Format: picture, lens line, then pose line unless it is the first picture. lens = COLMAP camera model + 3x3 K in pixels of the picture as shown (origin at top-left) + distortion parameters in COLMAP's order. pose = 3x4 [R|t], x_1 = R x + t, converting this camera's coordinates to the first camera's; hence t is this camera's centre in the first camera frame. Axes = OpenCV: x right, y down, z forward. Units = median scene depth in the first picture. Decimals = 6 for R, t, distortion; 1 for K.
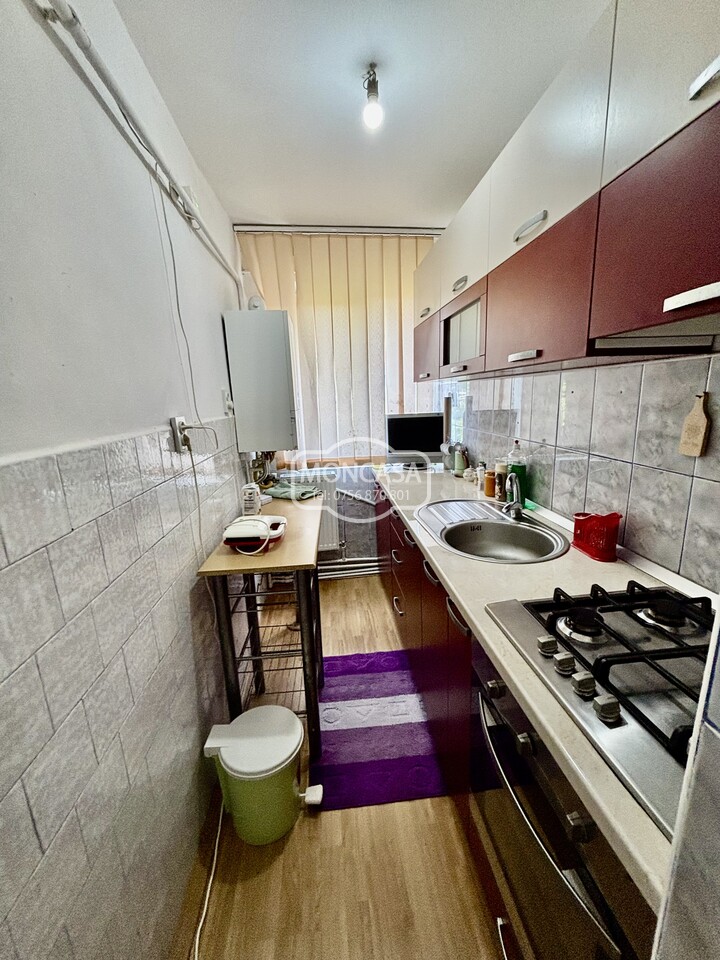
lens RADIAL K [[389.2, 0, 356.6], [0, 389.2, 479.6], [0, 0, 1]] dist [0.001167, -0.000132]
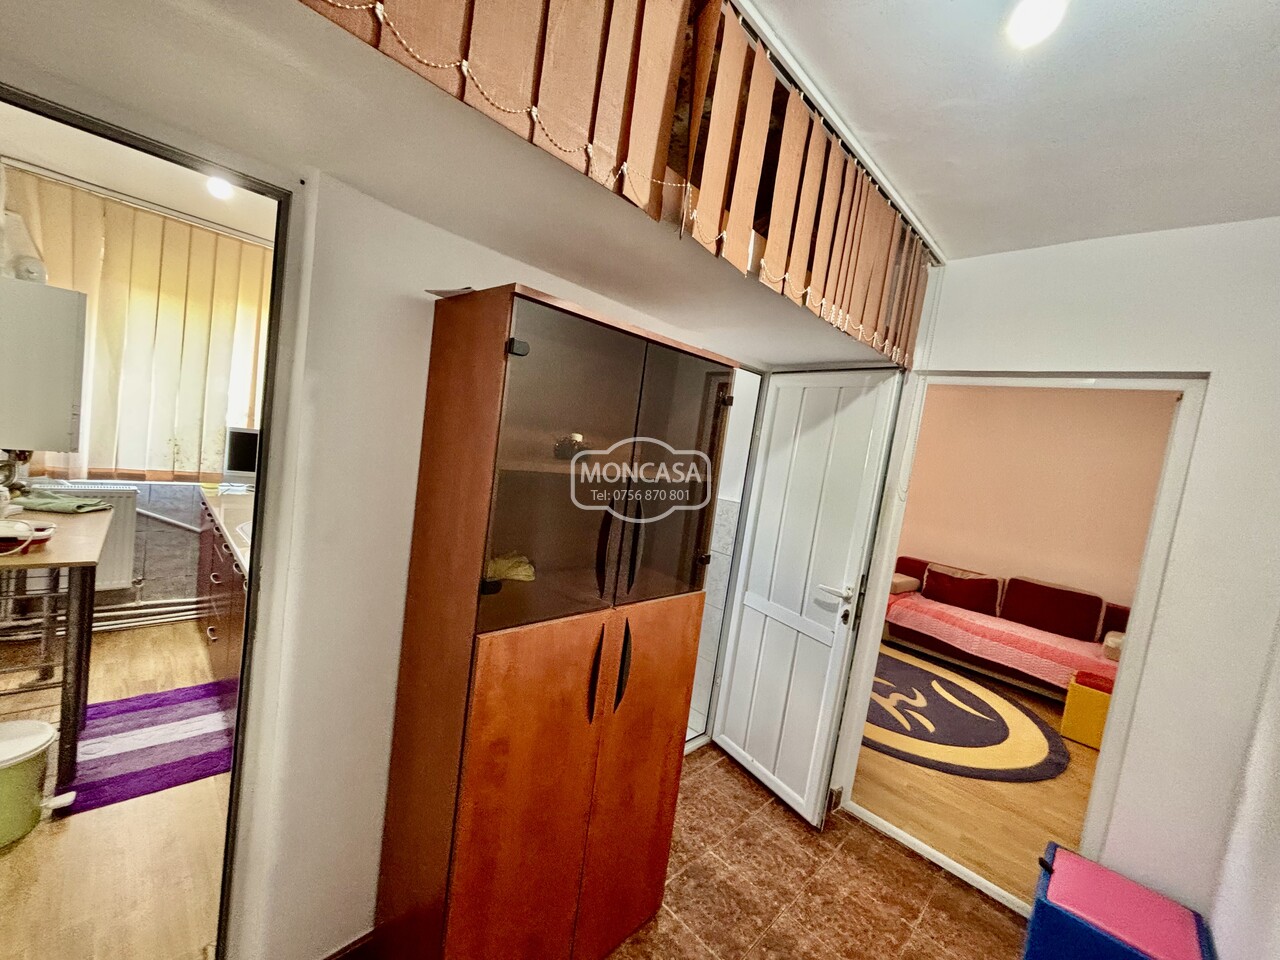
lens RADIAL K [[519.0, 0, 647.3], [0, 519.0, 482.1], [0, 0, 1]] dist [0.001167, -0.000132]
pose [[0.750169, 0.095878, 0.654259, 0.051333], [-0.031245, 0.993467, -0.109762, 0.089404], [-0.660508, 0.061898, 0.748263, -0.821009]]
